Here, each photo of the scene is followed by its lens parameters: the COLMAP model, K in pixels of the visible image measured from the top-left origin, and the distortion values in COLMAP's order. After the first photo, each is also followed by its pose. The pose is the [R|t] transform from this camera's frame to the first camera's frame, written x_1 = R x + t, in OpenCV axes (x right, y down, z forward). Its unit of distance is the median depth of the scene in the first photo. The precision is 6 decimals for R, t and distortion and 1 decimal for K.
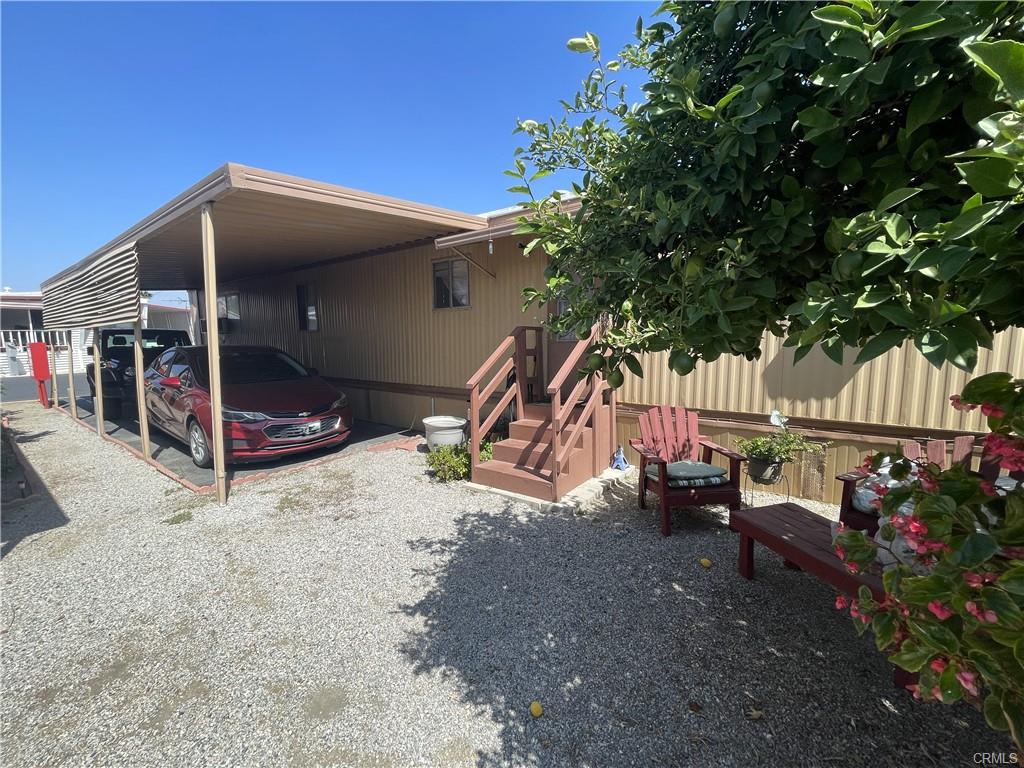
lens RADIAL K [[412.5, 0, 511.6], [0, 412.5, 378.8], [0, 0, 1]] dist [-0.002060, -0.000091]
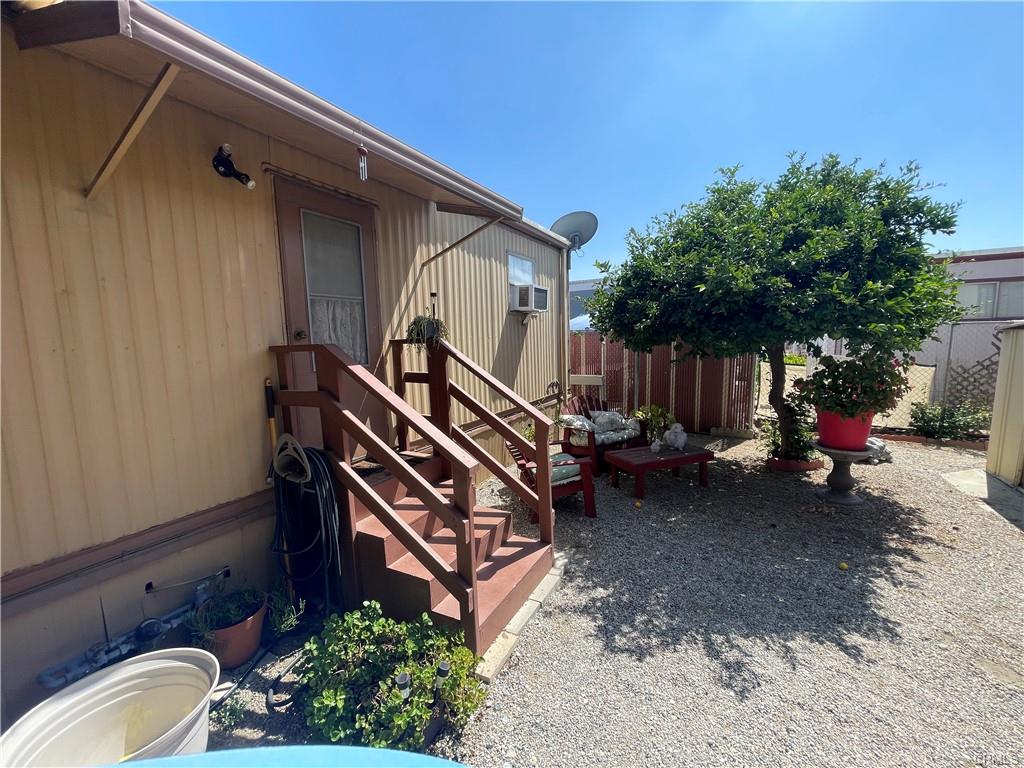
lens RADIAL K [[412.5, 0, 512.1], [0, 412.5, 387.6], [0, 0, 1]] dist [-0.002060, -0.000091]
pose [[-0.119834, -0.113037, 0.986338, -0.704698], [0.127010, 0.983588, 0.128153, -0.167795], [-0.984636, 0.140632, -0.103510, 1.242236]]
